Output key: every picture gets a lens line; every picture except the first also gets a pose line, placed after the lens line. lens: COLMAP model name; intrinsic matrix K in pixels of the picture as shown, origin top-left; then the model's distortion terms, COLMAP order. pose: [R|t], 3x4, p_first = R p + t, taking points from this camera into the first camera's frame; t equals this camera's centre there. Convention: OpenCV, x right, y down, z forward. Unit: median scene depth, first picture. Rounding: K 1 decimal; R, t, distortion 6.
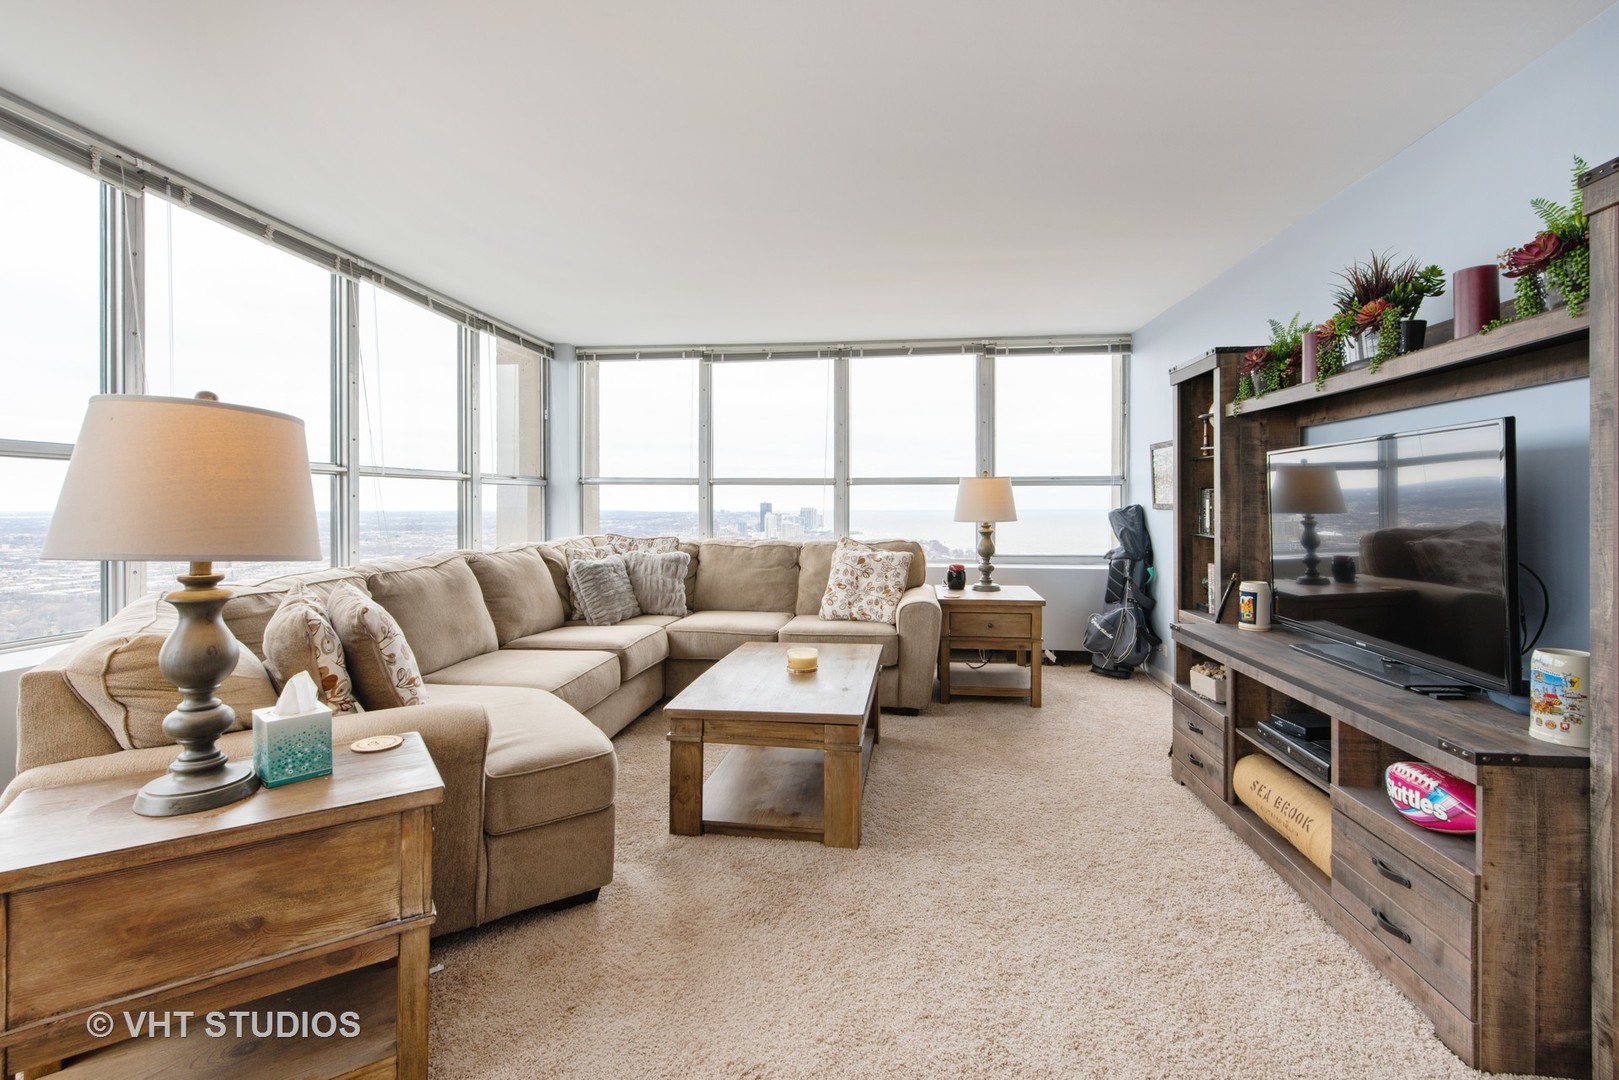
lens RADIAL K [[708.2, 0, 809.6], [0, 708.2, 508.1], [0, 0, 1]] dist [0.004765, -0.001241]
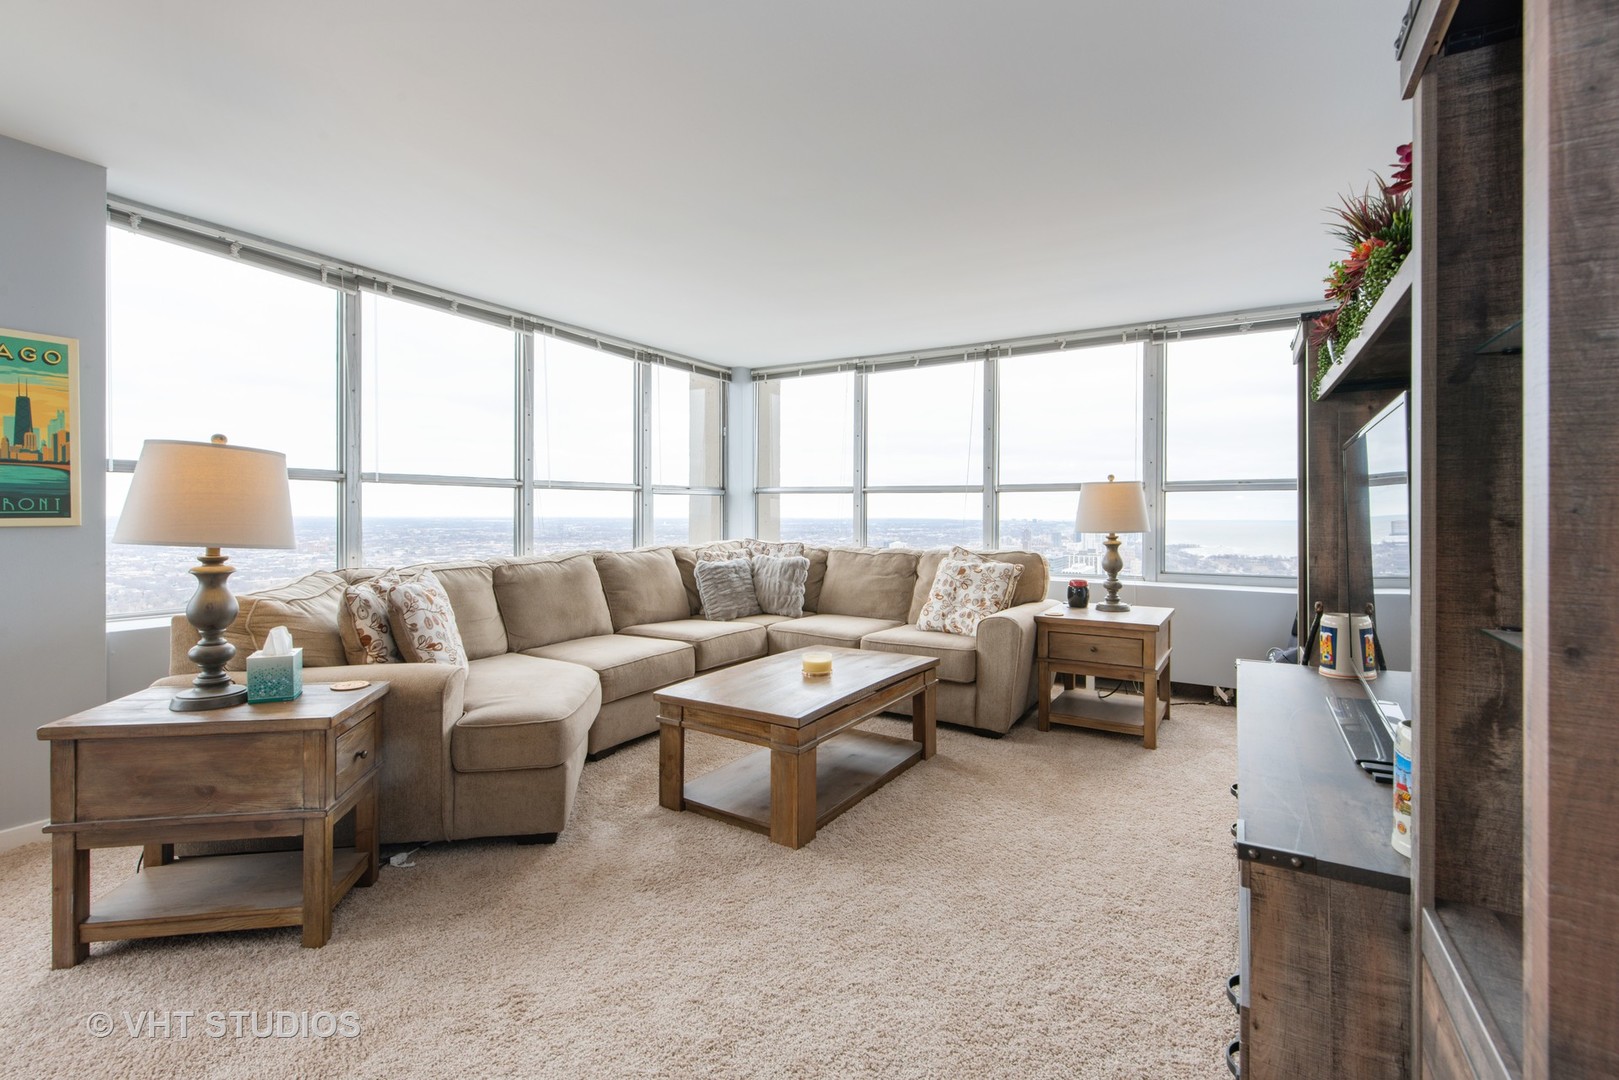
lens RADIAL K [[708.2, 0, 811.8], [0, 708.2, 517.2], [0, 0, 1]] dist [0.004765, -0.001241]
pose [[0.912910, 0.005947, -0.408117, 0.418801], [-0.005625, 0.999982, 0.001990, 0.000538], [0.408122, 0.000479, 0.912927, 0.065338]]
